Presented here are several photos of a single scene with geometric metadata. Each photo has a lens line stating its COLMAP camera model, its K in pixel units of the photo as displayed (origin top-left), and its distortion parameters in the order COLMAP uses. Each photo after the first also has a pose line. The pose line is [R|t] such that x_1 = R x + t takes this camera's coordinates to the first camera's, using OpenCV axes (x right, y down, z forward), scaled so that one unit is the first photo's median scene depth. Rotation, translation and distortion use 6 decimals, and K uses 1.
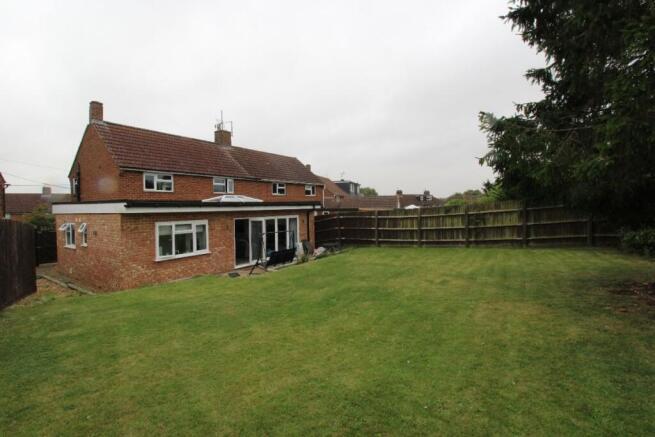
lens RADIAL K [[305.6, 0, 332.0], [0, 305.6, 208.9], [0, 0, 1]] dist [0.002914, -0.014012]
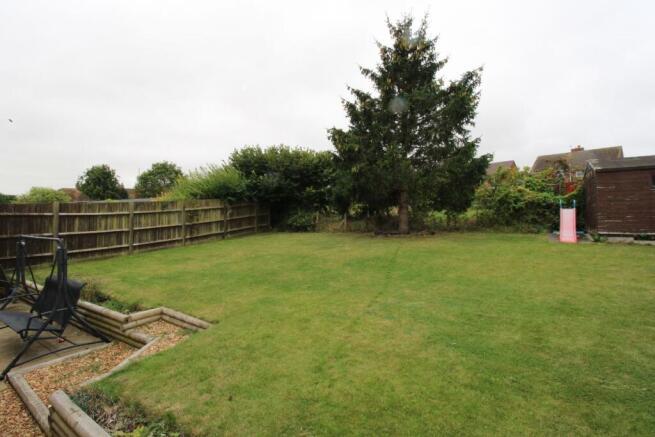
lens RADIAL K [[305.6, 0, 332.0], [0, 305.6, 208.9], [0, 0, 1]] dist [0.002914, -0.014012]
pose [[-0.026950, 0.030033, 0.999186, -0.500926], [0.012939, 0.999475, -0.029693, 0.045154], [-0.999553, 0.012129, -0.027324, 0.545718]]
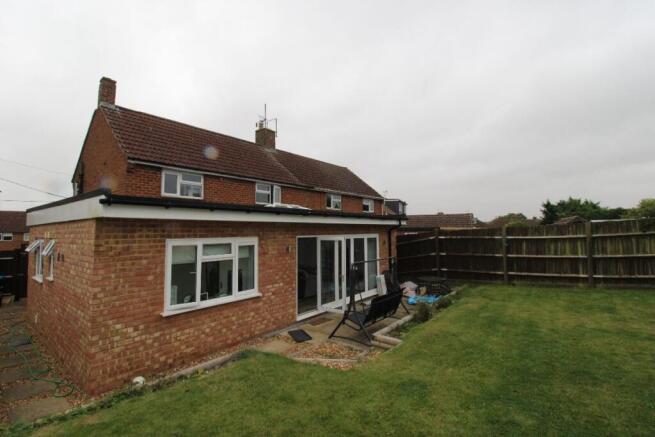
lens RADIAL K [[305.6, 0, 332.0], [0, 305.6, 208.9], [0, 0, 1]] dist [0.002914, -0.014012]
pose [[0.996710, 0.002044, -0.081026, -0.184680], [-0.008444, 0.996860, -0.078726, 0.022712], [0.080610, 0.079152, 0.993598, 0.363411]]
